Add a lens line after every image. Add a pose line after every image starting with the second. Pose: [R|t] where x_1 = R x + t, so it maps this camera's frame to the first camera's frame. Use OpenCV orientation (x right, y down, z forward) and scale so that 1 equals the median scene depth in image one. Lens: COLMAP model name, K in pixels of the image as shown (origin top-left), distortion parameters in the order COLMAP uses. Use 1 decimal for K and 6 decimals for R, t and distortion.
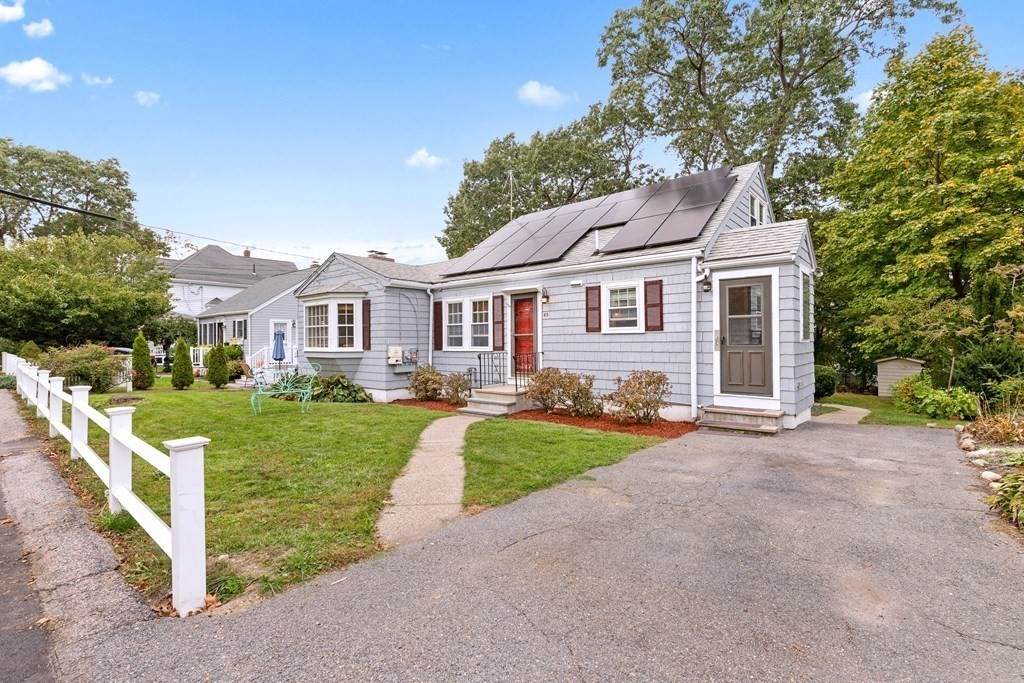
lens RADIAL K [[467.7, 0, 508.8], [0, 467.7, 342.9], [0, 0, 1]] dist [-0.000453, -0.000282]
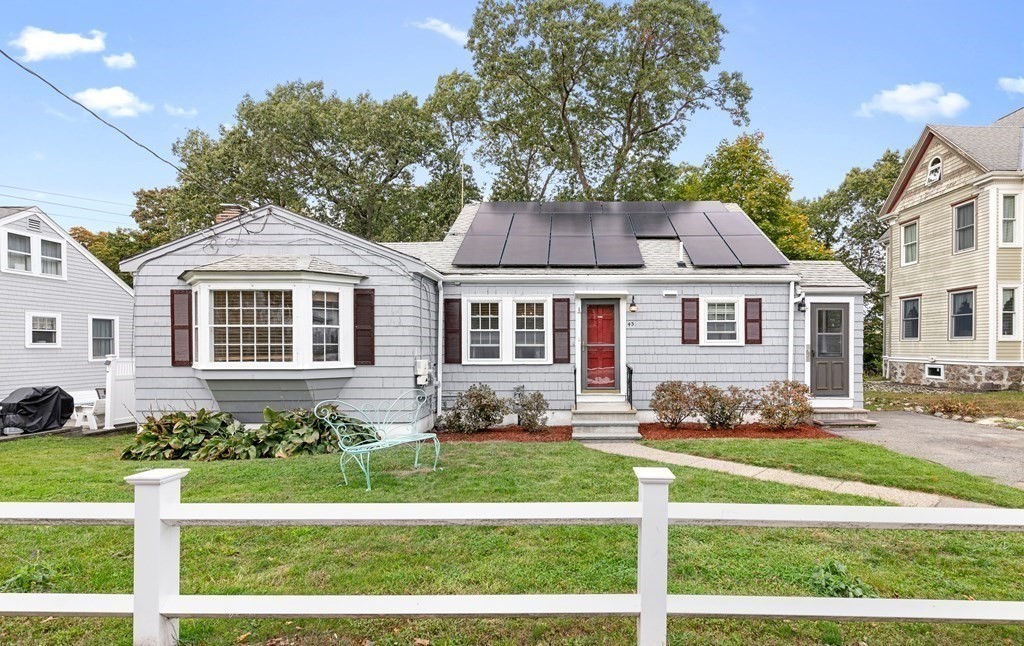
lens RADIAL K [[484.5, 0, 559.4], [0, 484.5, 353.4], [0, 0, 1]] dist [0.003500, 0.000502]
pose [[0.753108, -0.002044, 0.657894, -0.677900], [-0.003225, 0.999972, 0.006798, -0.008517], [-0.657889, -0.007242, 0.753080, 0.382724]]
